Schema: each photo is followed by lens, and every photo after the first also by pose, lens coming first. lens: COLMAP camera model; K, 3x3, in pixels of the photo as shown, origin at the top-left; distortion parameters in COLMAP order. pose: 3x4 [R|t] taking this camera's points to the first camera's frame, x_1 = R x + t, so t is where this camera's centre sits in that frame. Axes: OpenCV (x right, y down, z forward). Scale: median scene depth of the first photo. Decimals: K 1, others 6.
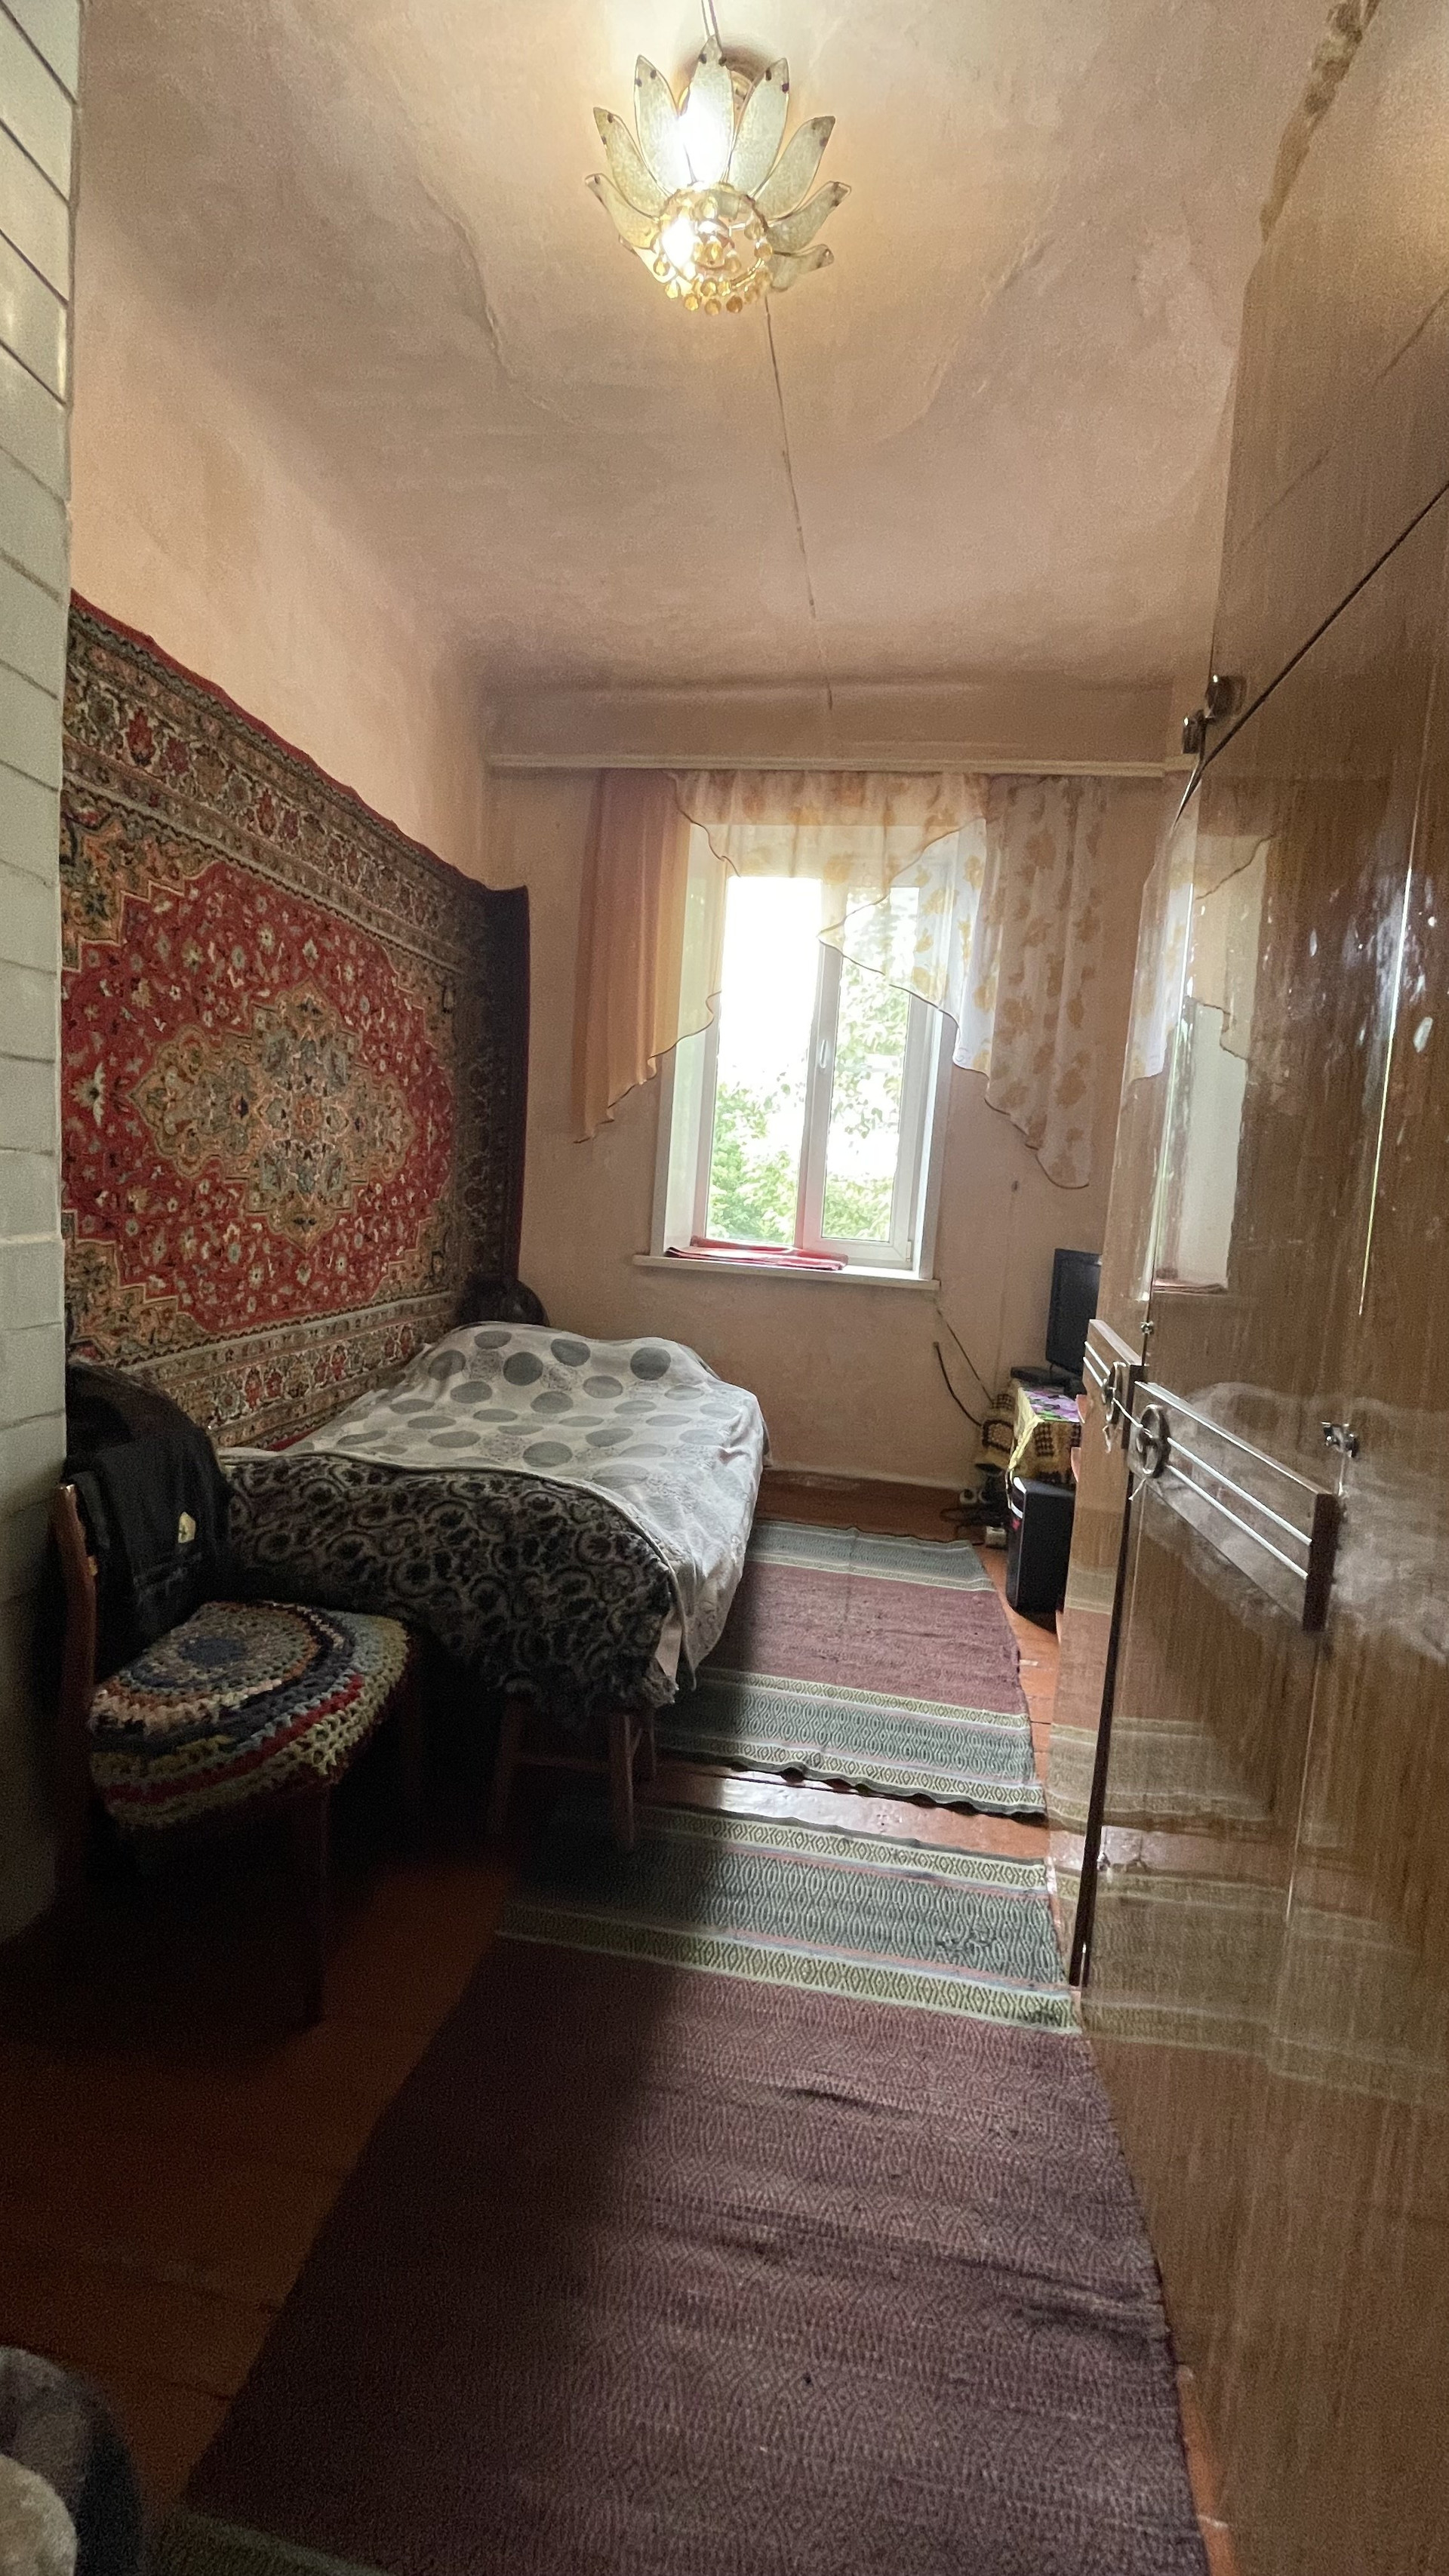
lens RADIAL K [[1030.8, 0, 731.3], [0, 1030.8, 1289.6], [0, 0, 1]] dist [0.005390, -0.002826]
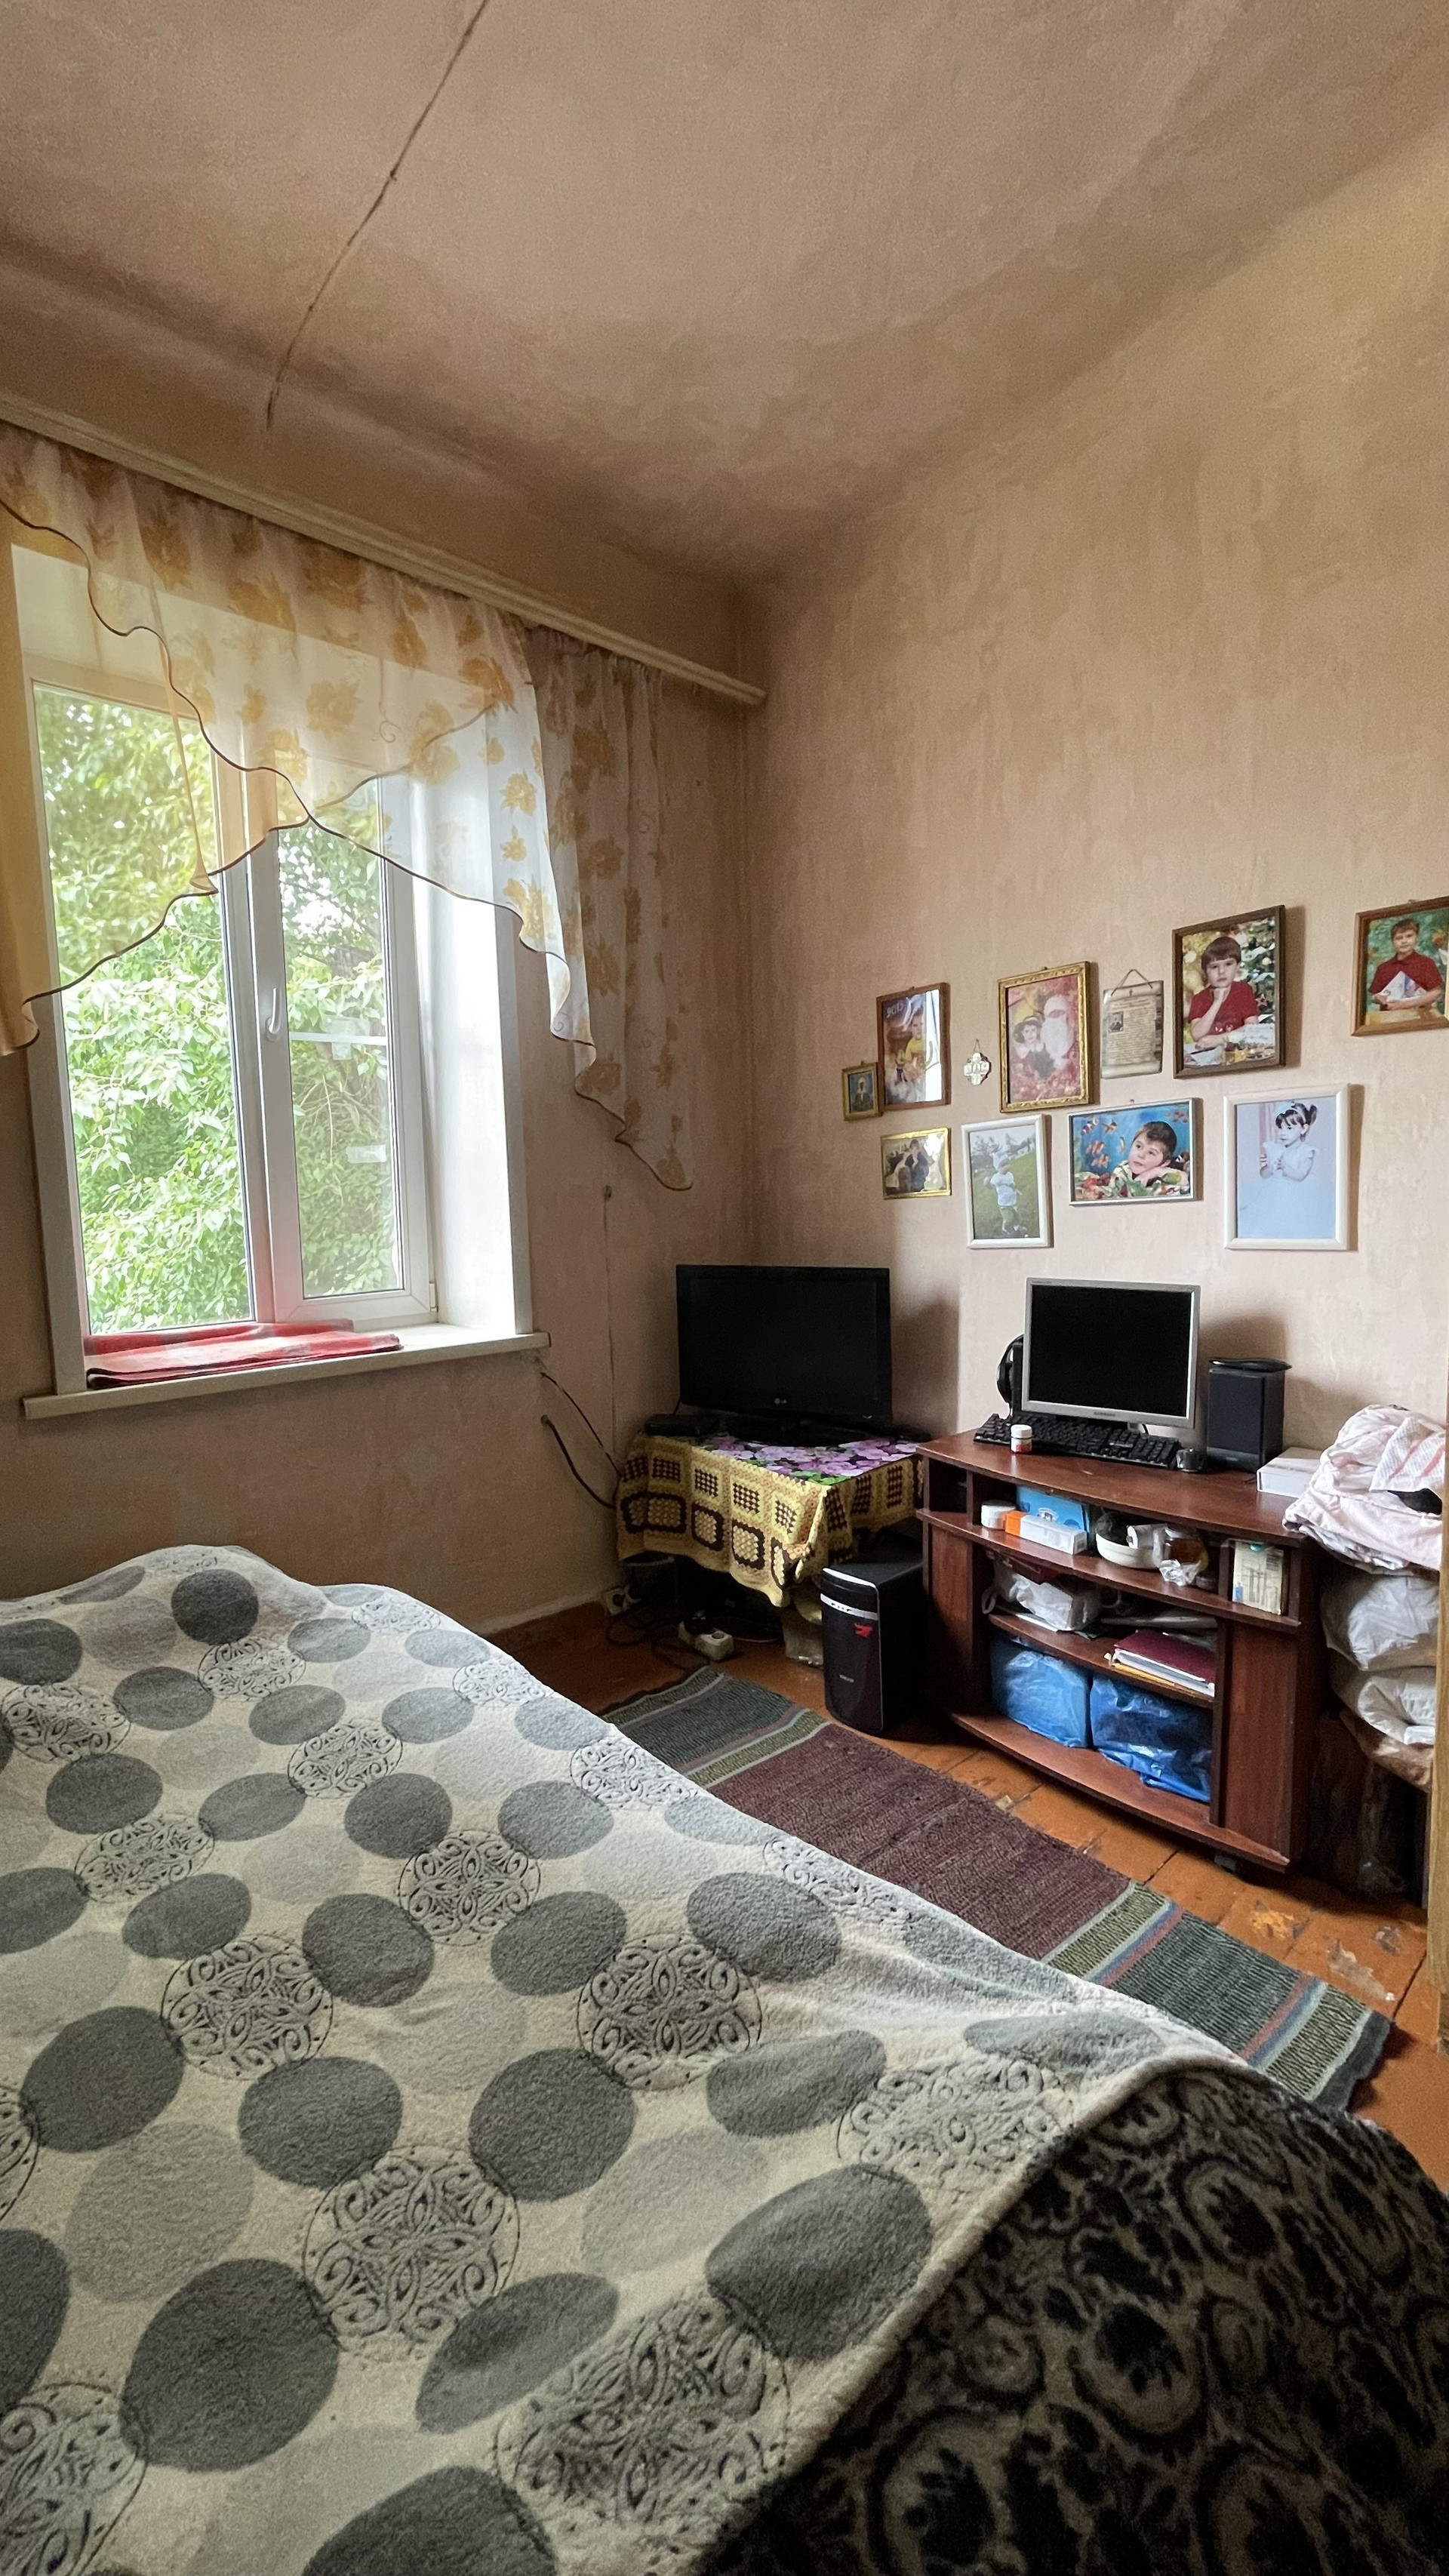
lens RADIAL K [[1030.8, 0, 707.8], [0, 1030.8, 1284.6], [0, 0, 1]] dist [0.005390, -0.002826]
pose [[0.650687, -0.163765, 0.741477, -0.269354], [0.157181, 0.984367, 0.079476, -0.086303], [-0.742900, 0.064832, 0.666255, 0.460848]]
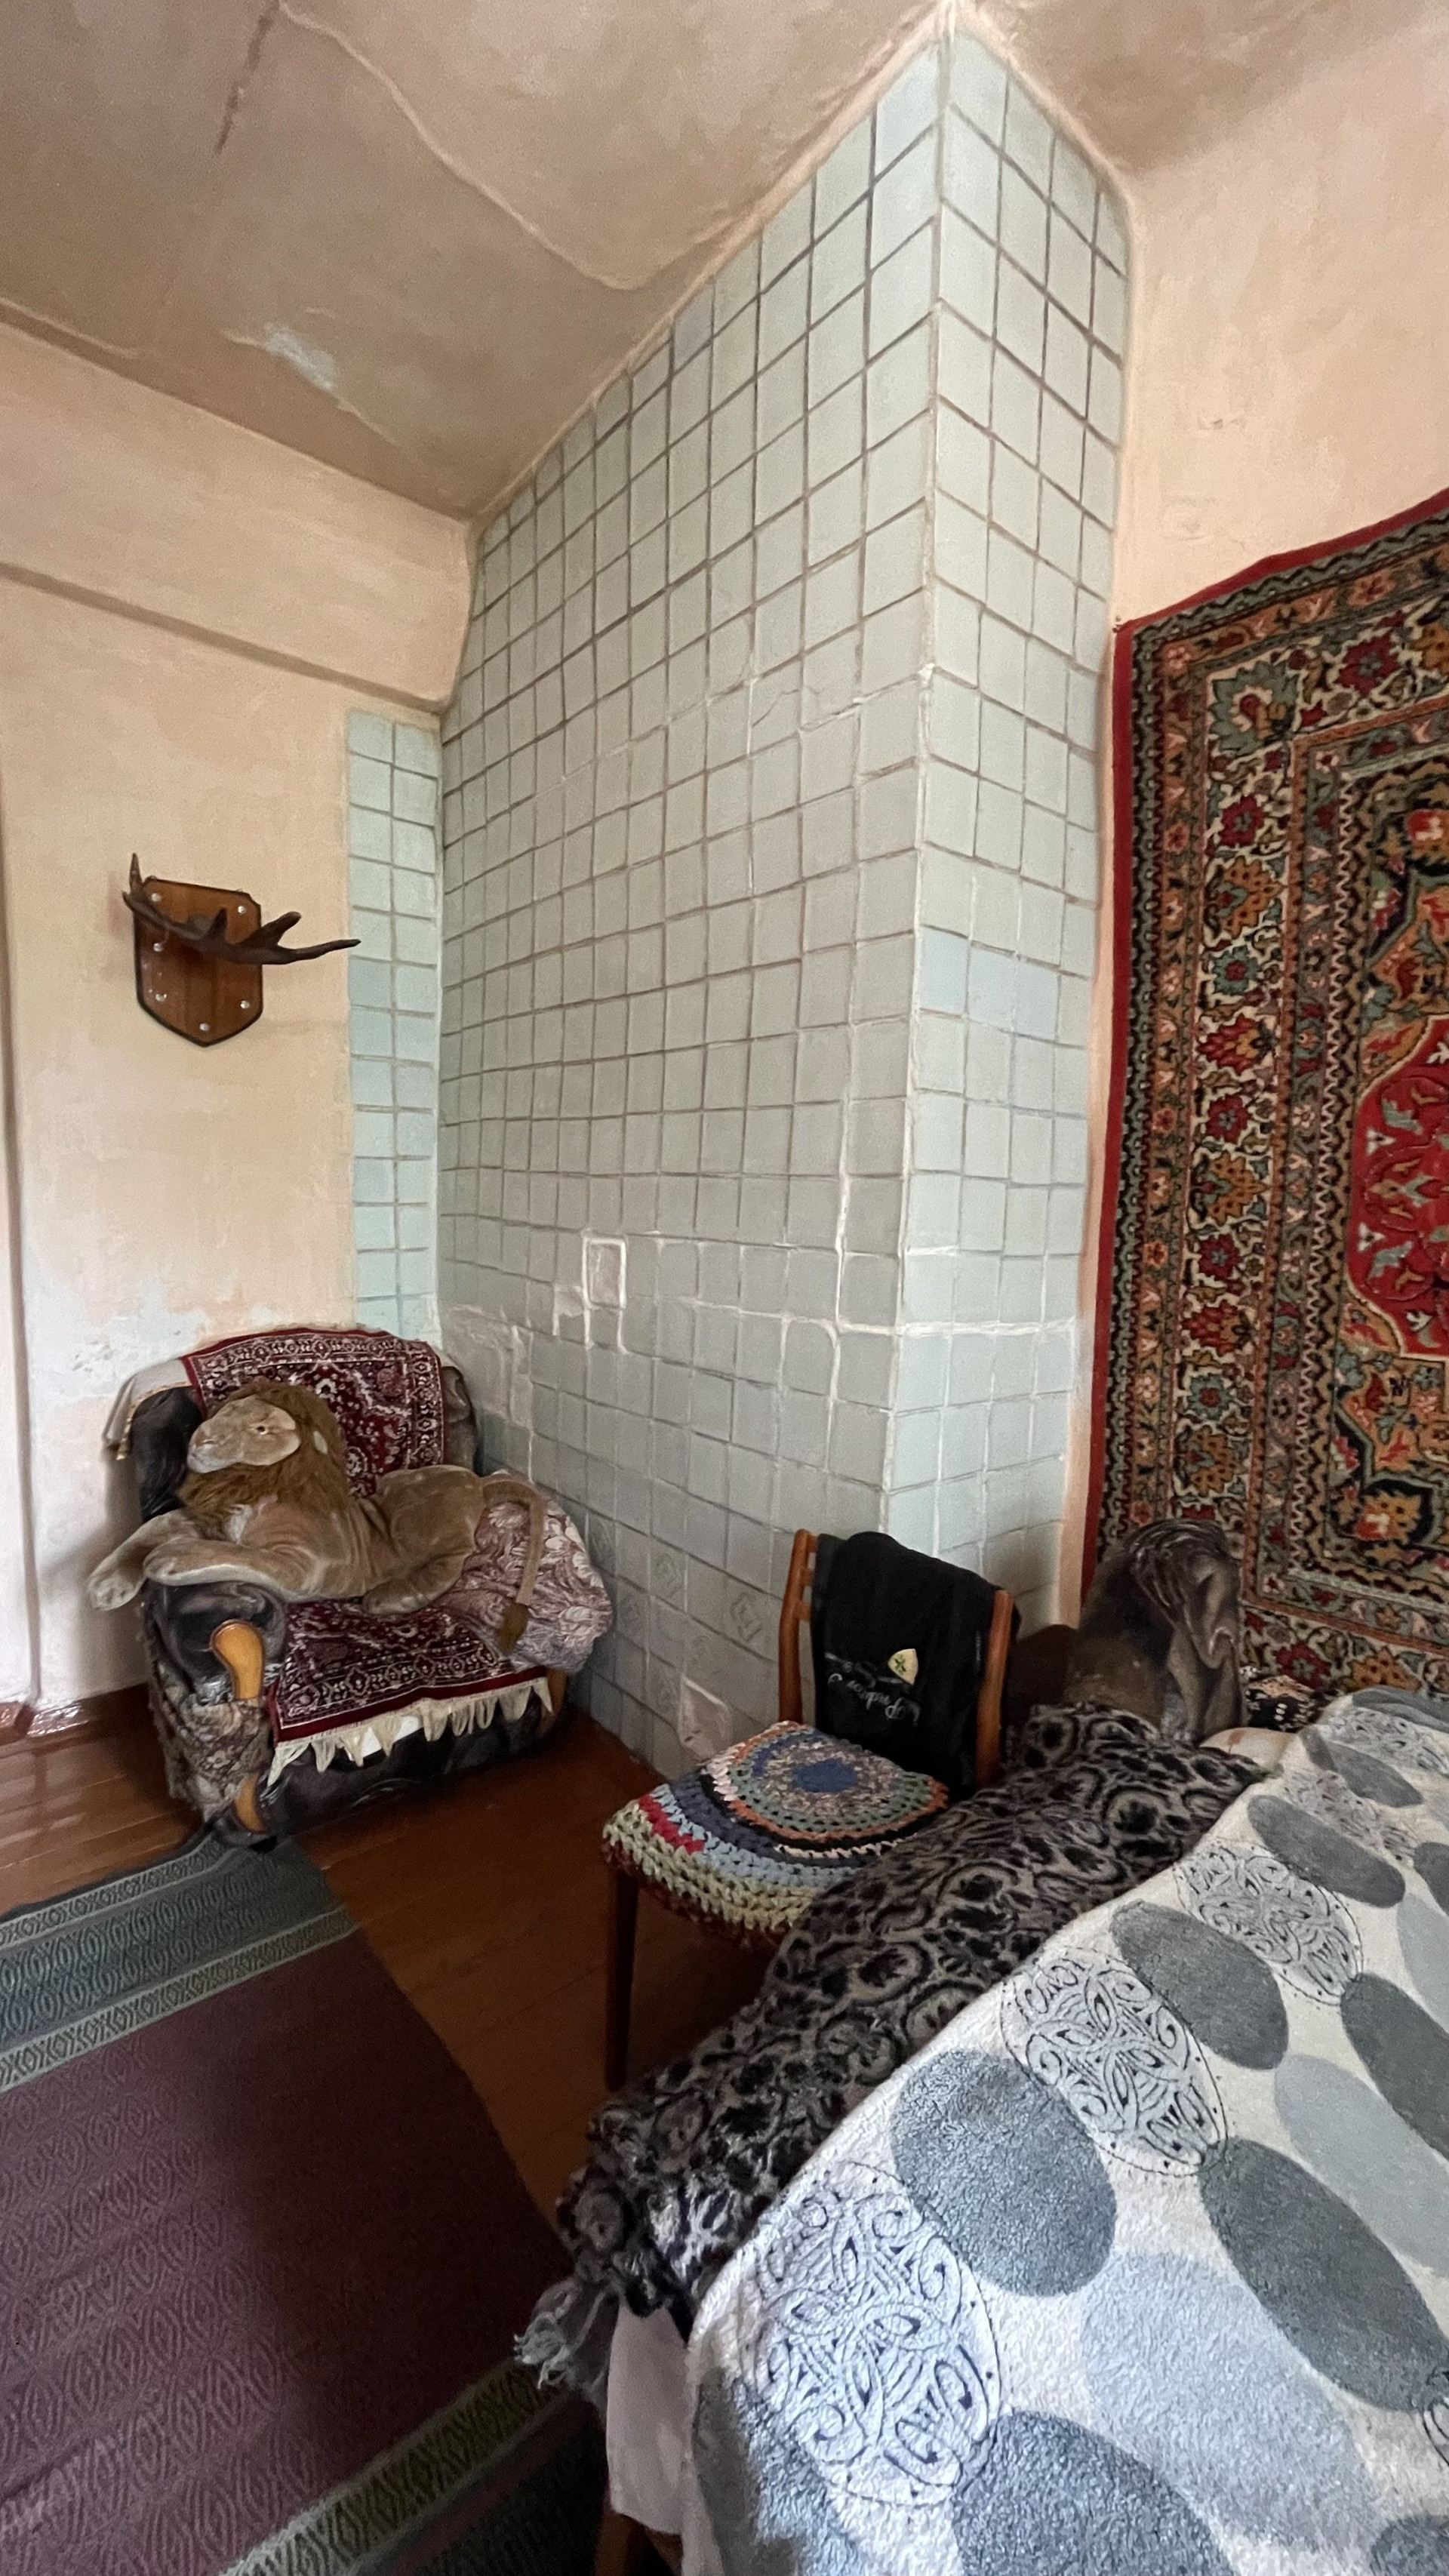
lens RADIAL K [[1030.8, 0, 726.9], [0, 1030.8, 1289.6], [0, 0, 1]] dist [0.005390, -0.002826]
pose [[-0.655261, -0.016155, -0.755230, 0.118088], [-0.134880, 0.986207, 0.095930, -0.070487], [0.743263, 0.164725, -0.648402, 0.630758]]
